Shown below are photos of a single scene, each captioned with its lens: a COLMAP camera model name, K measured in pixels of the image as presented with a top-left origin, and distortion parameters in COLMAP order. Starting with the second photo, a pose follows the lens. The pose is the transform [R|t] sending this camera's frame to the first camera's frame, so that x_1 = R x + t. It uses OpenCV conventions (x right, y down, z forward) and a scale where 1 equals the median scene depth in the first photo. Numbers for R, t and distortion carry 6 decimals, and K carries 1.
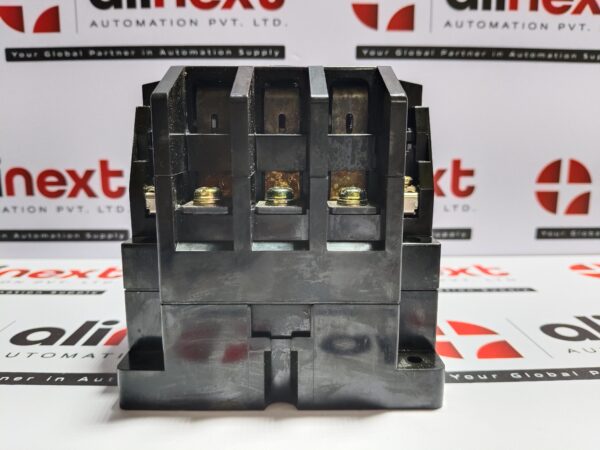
lens RADIAL K [[455.4, 0, 288.9], [0, 455.4, 232.2], [0, 0, 1]] dist [-0.031236, -0.042660]
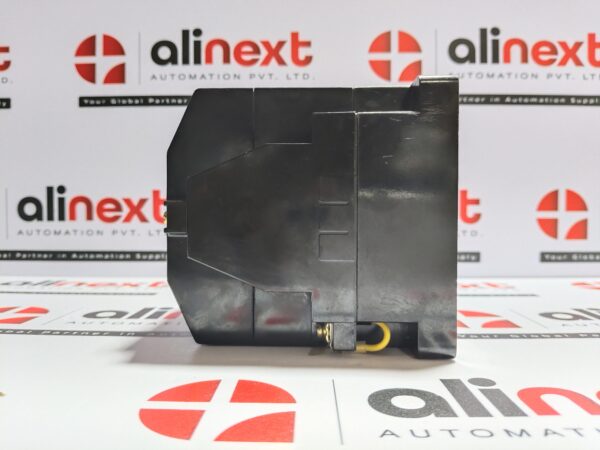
lens RADIAL K [[455.4, 0, 289.5], [0, 455.4, 242.4], [0, 0, 1]] dist [-0.031236, -0.042660]
pose [[0.999239, 0.004013, -0.038794, -0.021654], [-0.009457, 0.989937, -0.141189, 0.139925], [0.037837, 0.141449, 0.989222, -0.125295]]
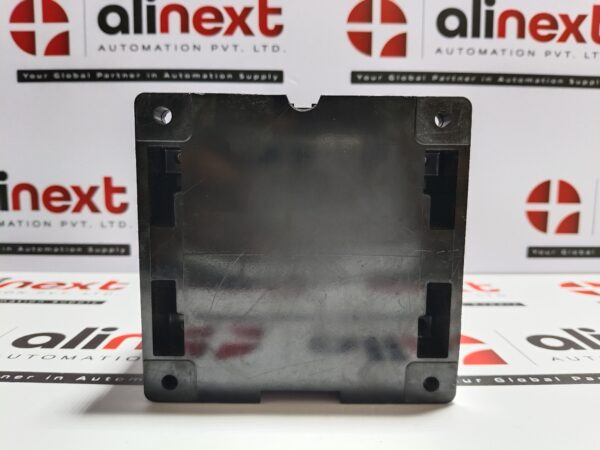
lens RADIAL K [[455.4, 0, 288.9], [0, 455.4, 234.4], [0, 0, 1]] dist [-0.031236, -0.042660]
pose [[0.999941, 0.009773, -0.004807, 0.013246], [-0.010023, 0.998427, -0.055156, 0.026213], [0.004261, 0.055201, 0.998466, -0.029563]]
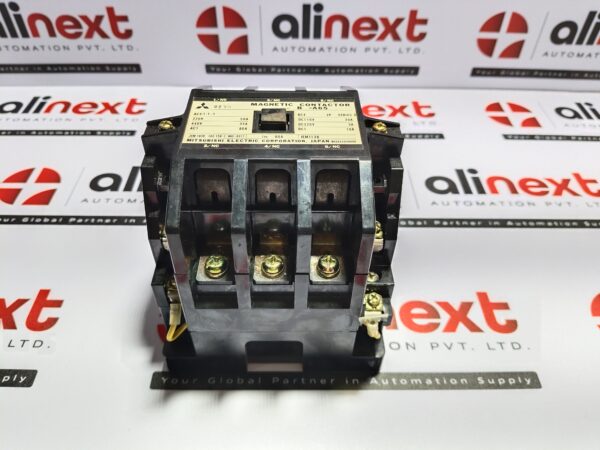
lens RADIAL K [[455.4, 0, 295.0], [0, 455.4, 230.4], [0, 0, 1]] dist [-0.031236, -0.042660]
pose [[0.999815, 0.018936, 0.003471, 0.079895], [-0.017552, 0.822564, 0.568401, -0.360723], [0.007908, -0.568357, 0.822744, -0.281687]]
